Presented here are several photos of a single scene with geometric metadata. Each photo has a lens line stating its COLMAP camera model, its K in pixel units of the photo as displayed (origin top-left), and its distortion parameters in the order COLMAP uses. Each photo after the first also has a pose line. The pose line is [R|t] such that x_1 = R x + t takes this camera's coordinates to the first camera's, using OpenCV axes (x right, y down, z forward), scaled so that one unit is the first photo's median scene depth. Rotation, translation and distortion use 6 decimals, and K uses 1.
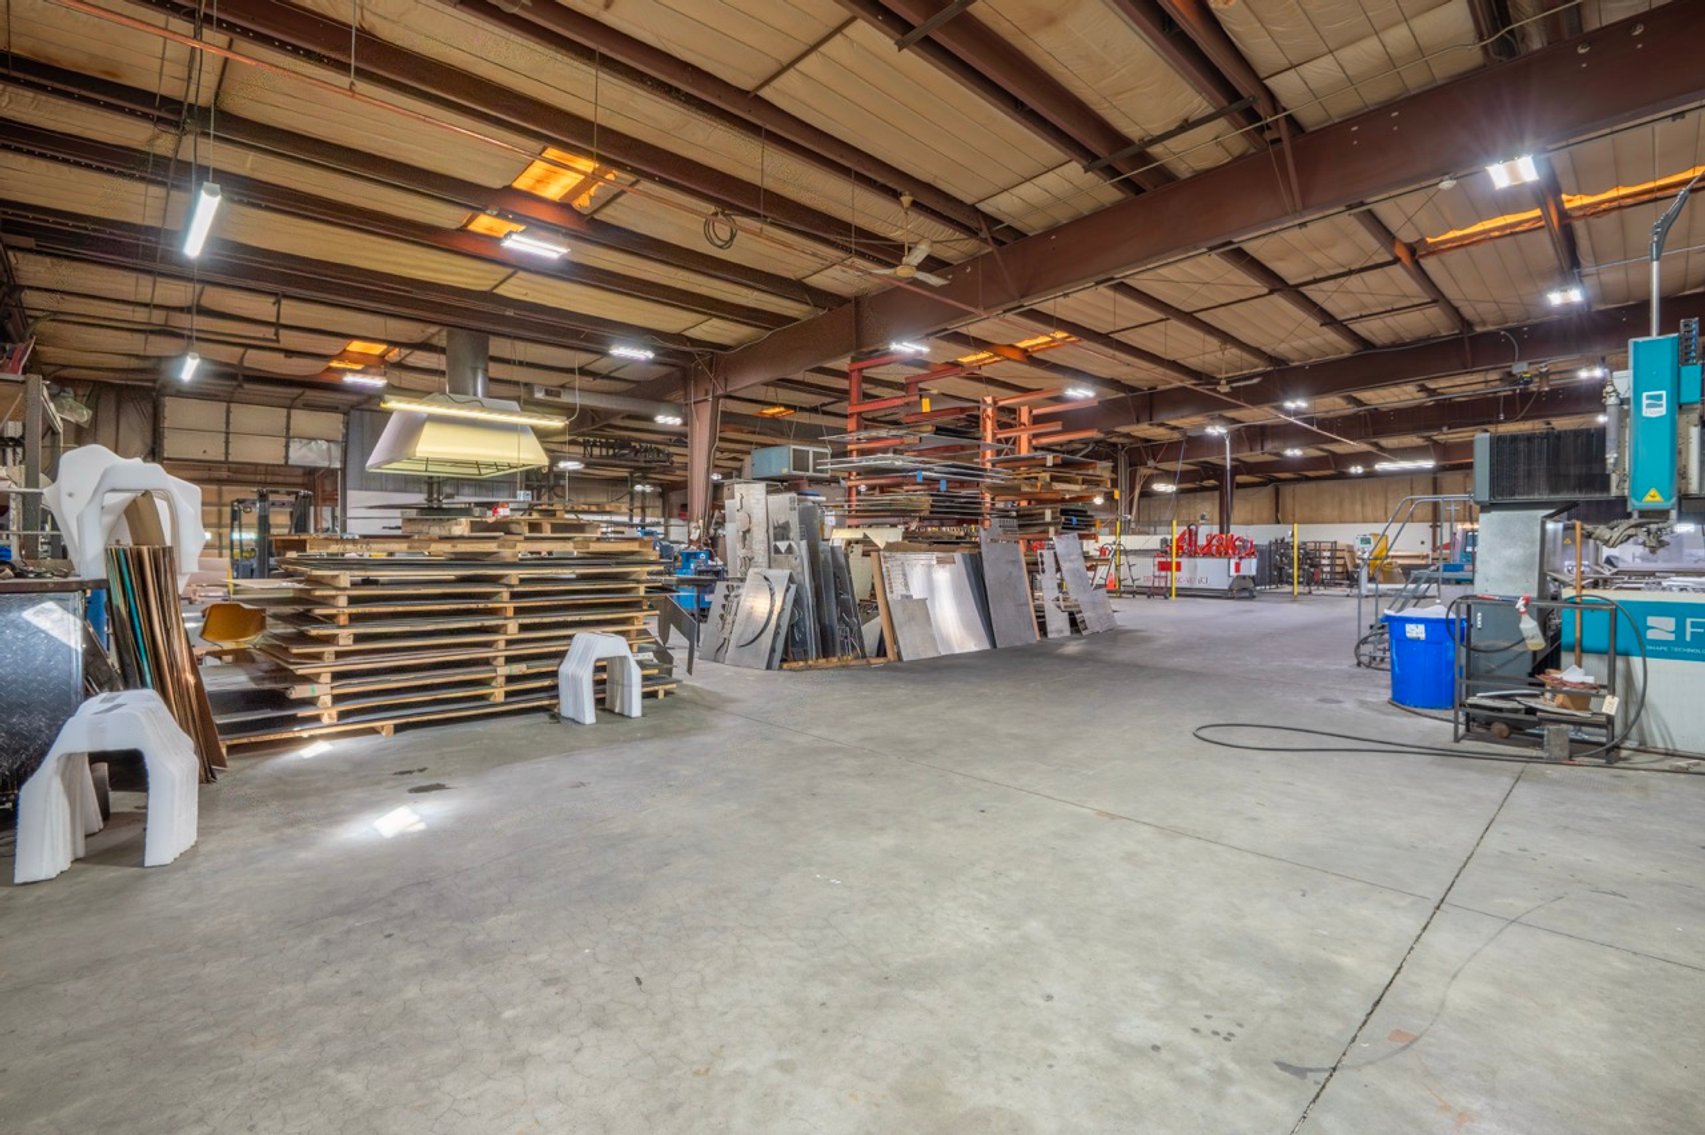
lens RADIAL K [[792.9, 0, 852.8], [0, 792.9, 559.9], [0, 0, 1]] dist [-0.011697, -0.002056]
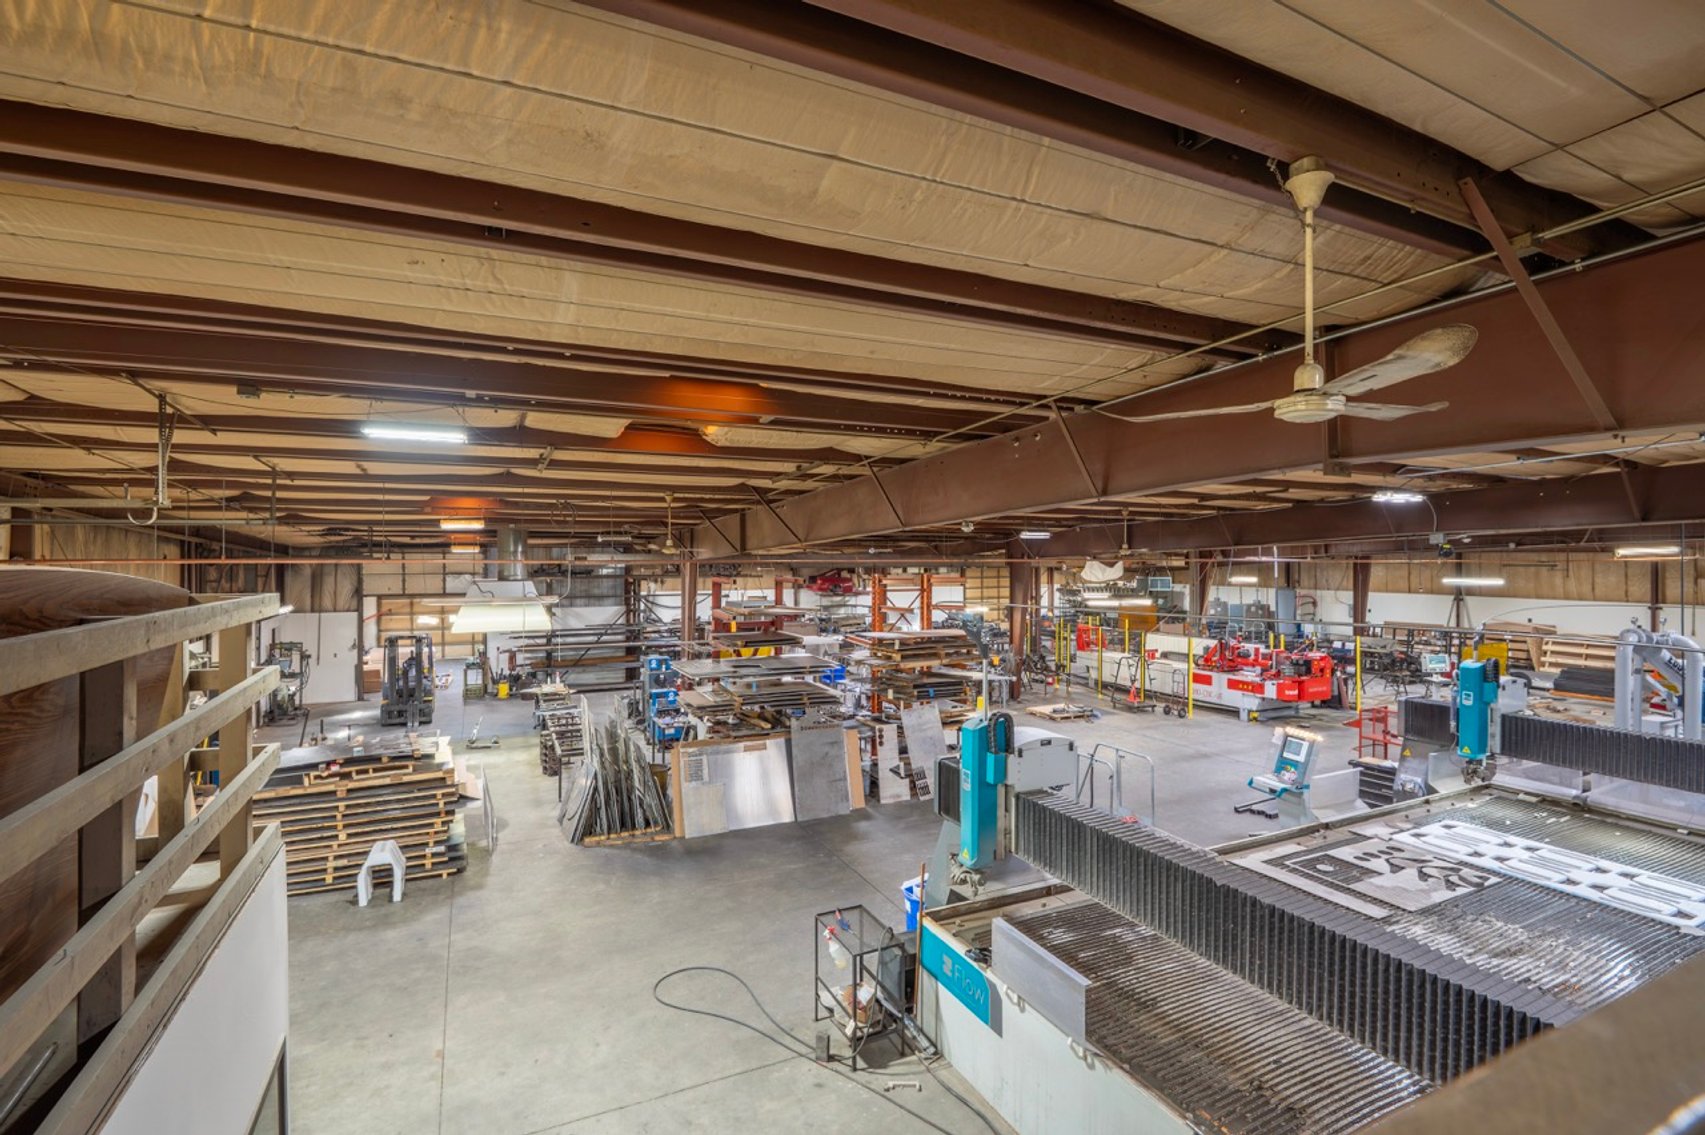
lens RADIAL K [[792.9, 0, 854.9], [0, 792.9, 559.9], [0, 0, 1]] dist [-0.011697, -0.002056]
pose [[0.950116, 0.000476, -0.311897, 1.107258], [-0.002589, 0.999976, -0.006362, -0.486570], [0.311887, 0.006853, 0.950095, -0.243688]]
